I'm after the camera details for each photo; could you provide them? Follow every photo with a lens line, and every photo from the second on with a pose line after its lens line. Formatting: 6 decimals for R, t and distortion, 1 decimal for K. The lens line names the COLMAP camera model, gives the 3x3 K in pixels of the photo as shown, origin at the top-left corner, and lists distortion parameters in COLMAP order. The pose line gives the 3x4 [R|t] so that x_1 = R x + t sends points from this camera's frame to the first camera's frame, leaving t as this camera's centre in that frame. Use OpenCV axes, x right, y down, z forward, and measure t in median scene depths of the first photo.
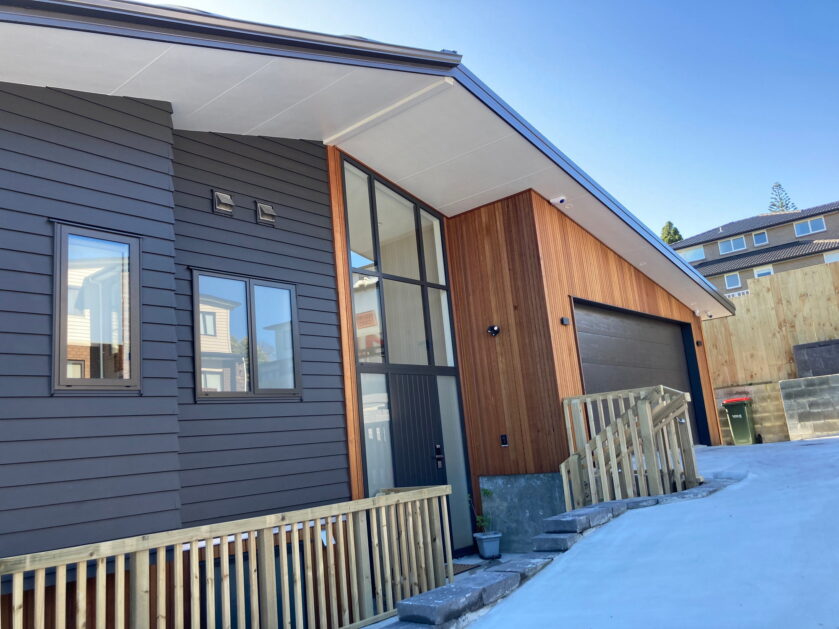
lens RADIAL K [[686.7, 0, 416.8], [0, 686.7, 309.0], [0, 0, 1]] dist [0.029546, -0.003433]
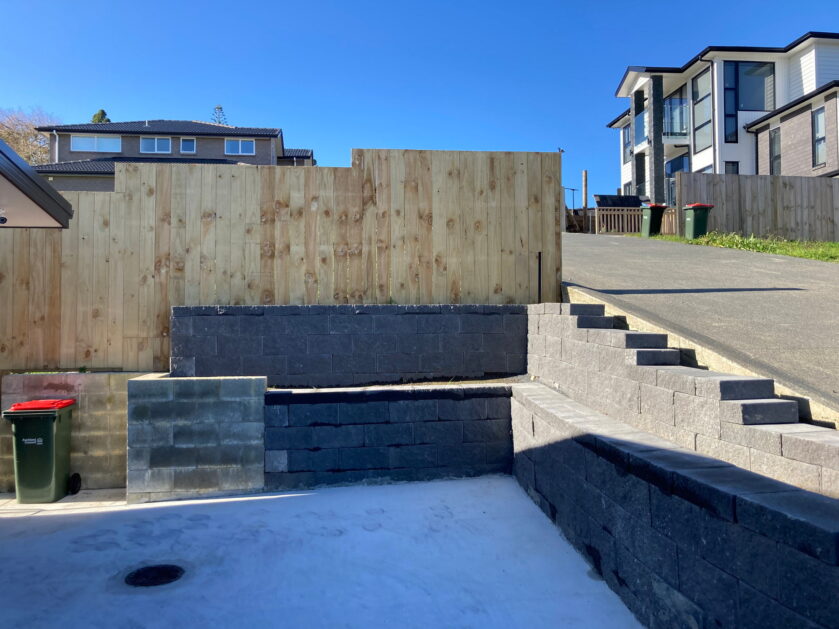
lens RADIAL K [[686.7, 0, 416.8], [0, 686.7, 309.0], [0, 0, 1]] dist [0.029546, -0.003433]
pose [[0.690141, 0.102495, 0.716380, 0.293098], [-0.197038, 0.979134, 0.049733, -0.006683], [-0.696334, -0.175477, 0.695936, 0.501530]]
